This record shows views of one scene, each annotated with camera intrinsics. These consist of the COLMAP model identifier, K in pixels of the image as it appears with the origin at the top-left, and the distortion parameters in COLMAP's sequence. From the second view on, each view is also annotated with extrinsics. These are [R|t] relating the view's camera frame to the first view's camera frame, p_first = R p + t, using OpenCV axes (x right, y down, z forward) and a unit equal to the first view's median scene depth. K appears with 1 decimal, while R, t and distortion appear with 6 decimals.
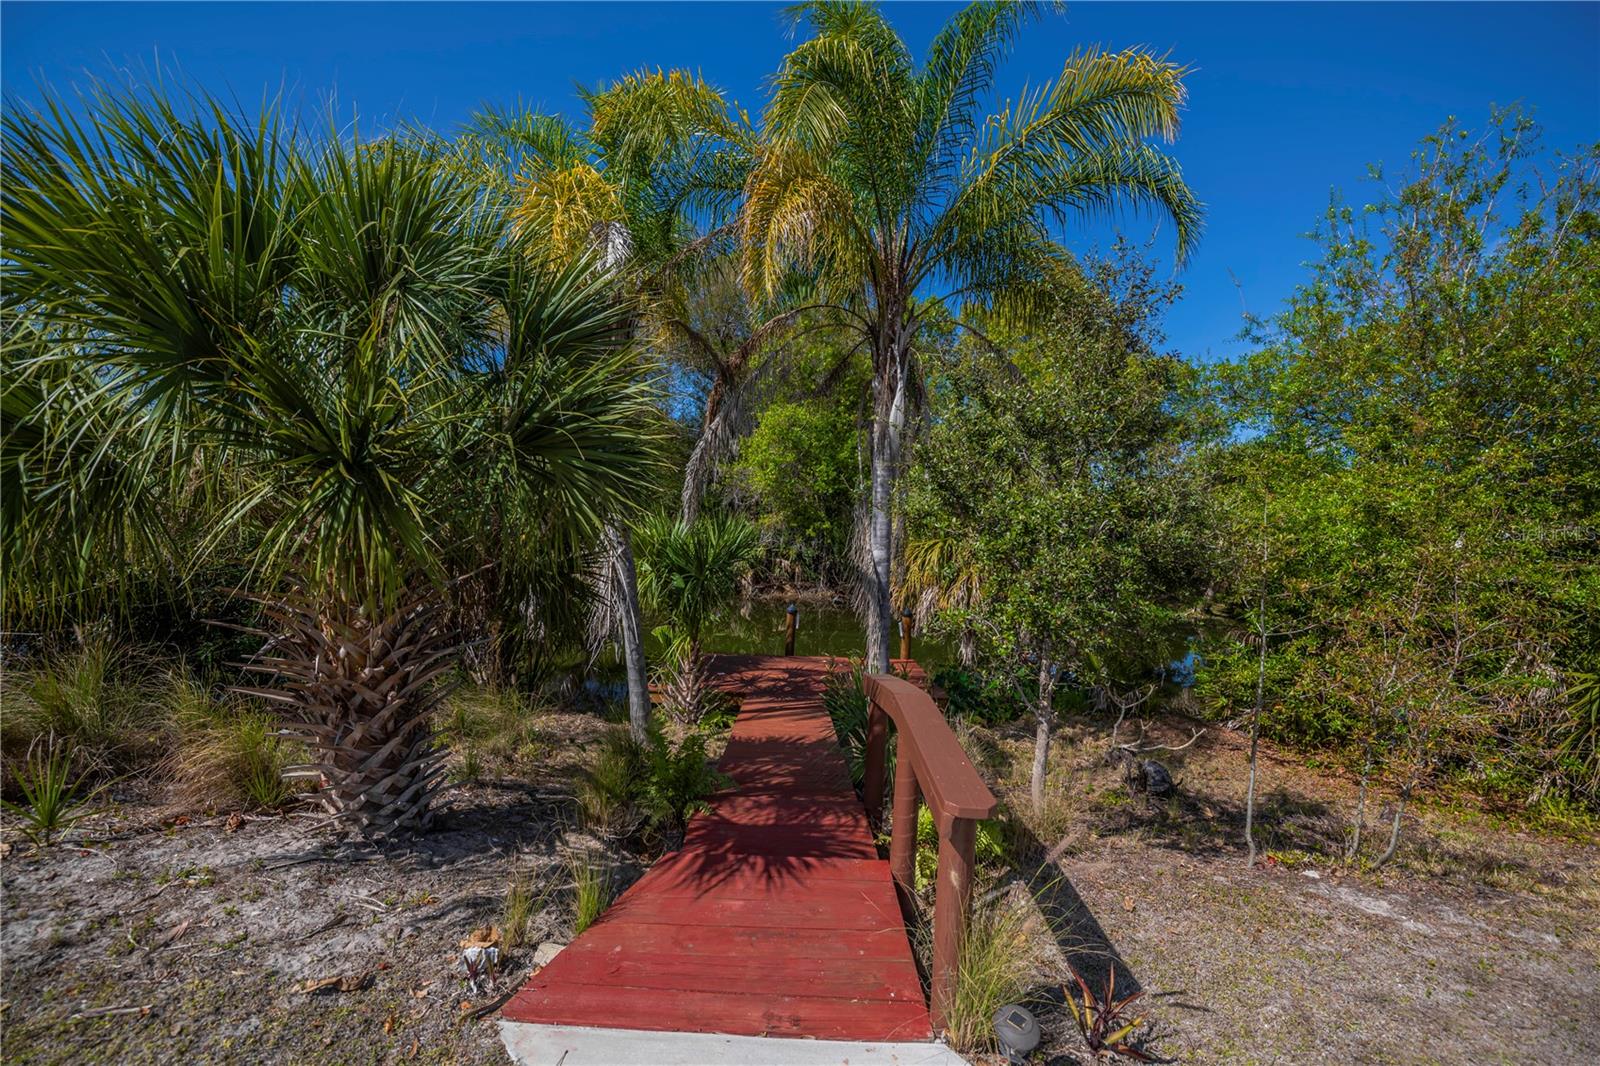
lens RADIAL K [[632.7, 0, 800.0], [0, 632.7, 533.0], [0, 0, 1]] dist [-0.019141, -0.000682]
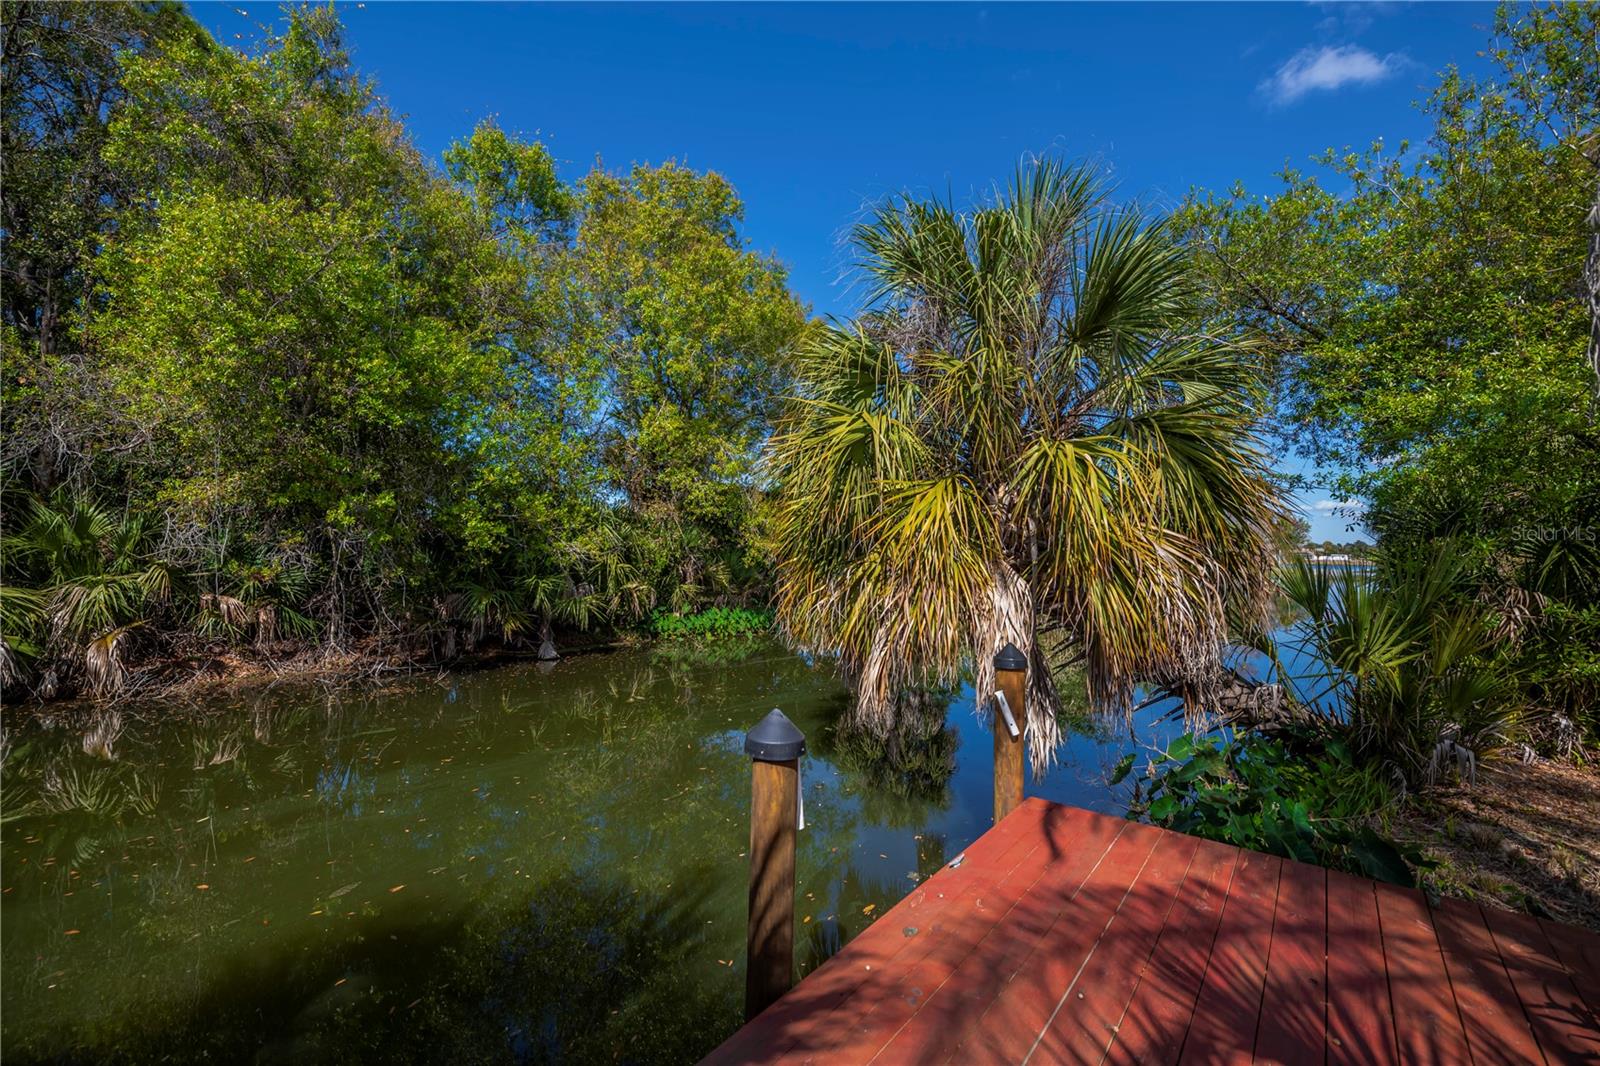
lens RADIAL K [[632.7, 0, 800.0], [0, 632.7, 533.0], [0, 0, 1]] dist [-0.019141, -0.000682]
pose [[0.678737, -0.010660, 0.734304, -0.242118], [0.051024, 0.998163, -0.032672, 0.116307], [-0.732606, 0.059643, 0.678034, 1.484220]]
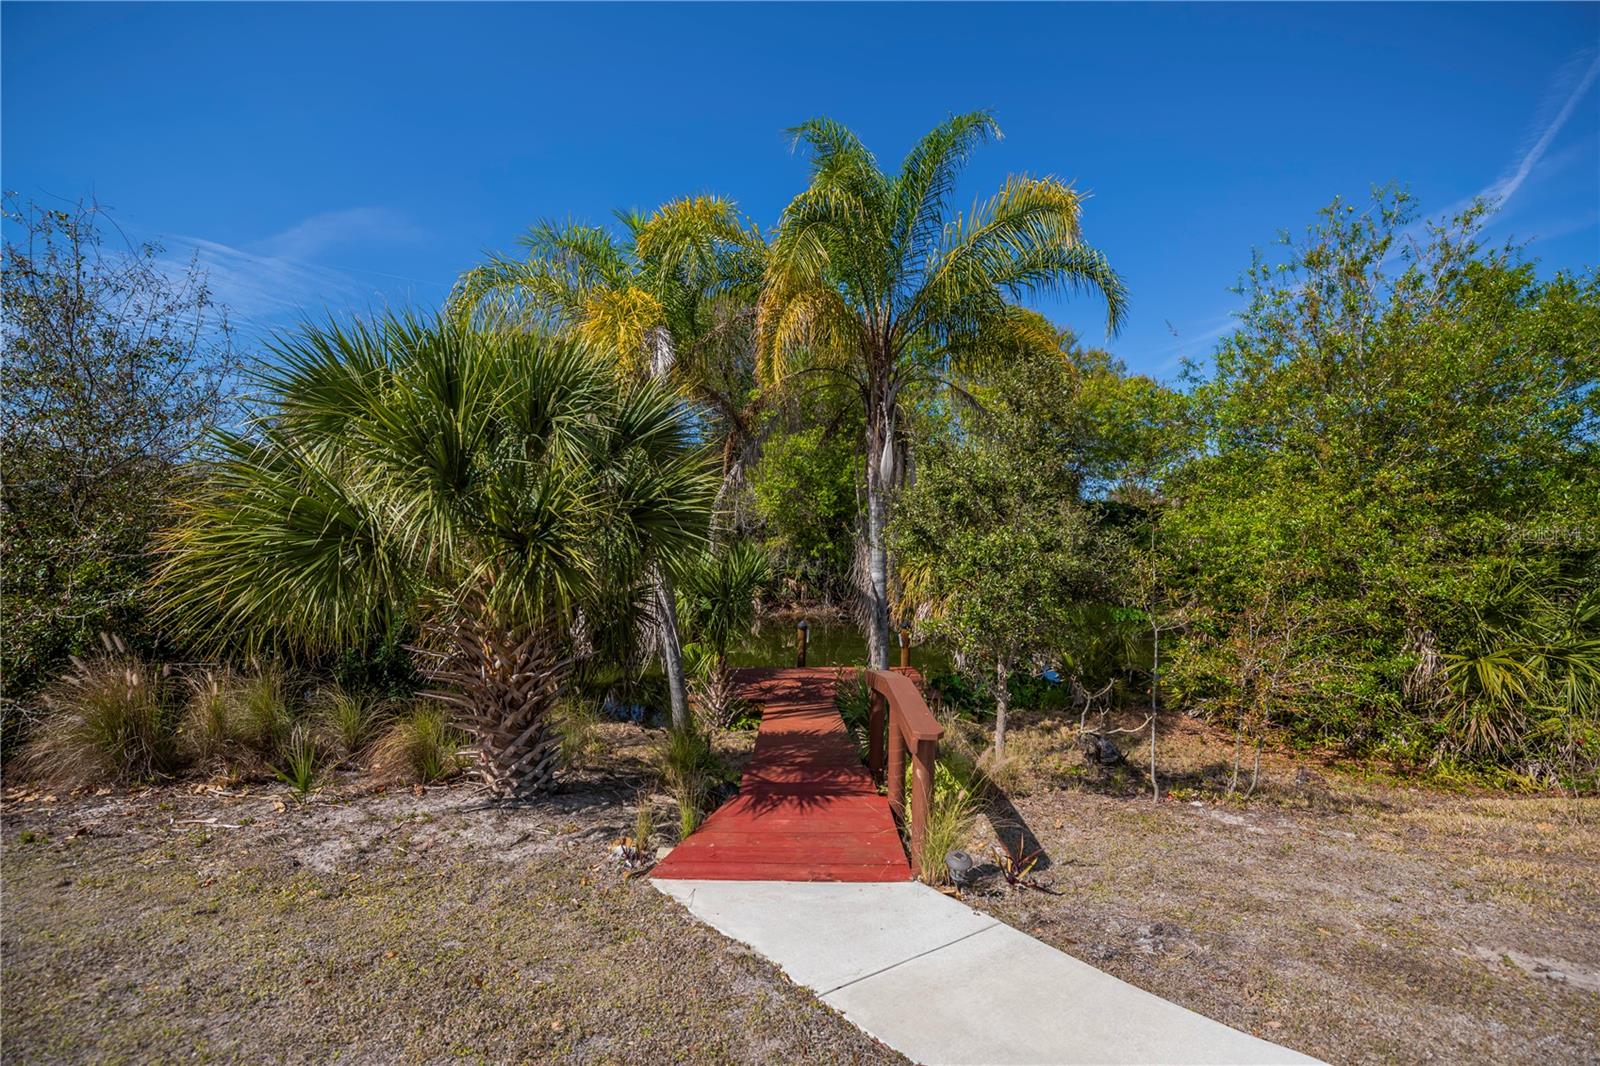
lens RADIAL K [[632.7, 0, 800.0], [0, 632.7, 533.0], [0, 0, 1]] dist [-0.019141, -0.000682]
pose [[0.999408, -0.034344, -0.001788, -0.015024], [0.034284, 0.999055, -0.026711, -0.021318], [0.002704, 0.026633, 0.999642, -0.203934]]
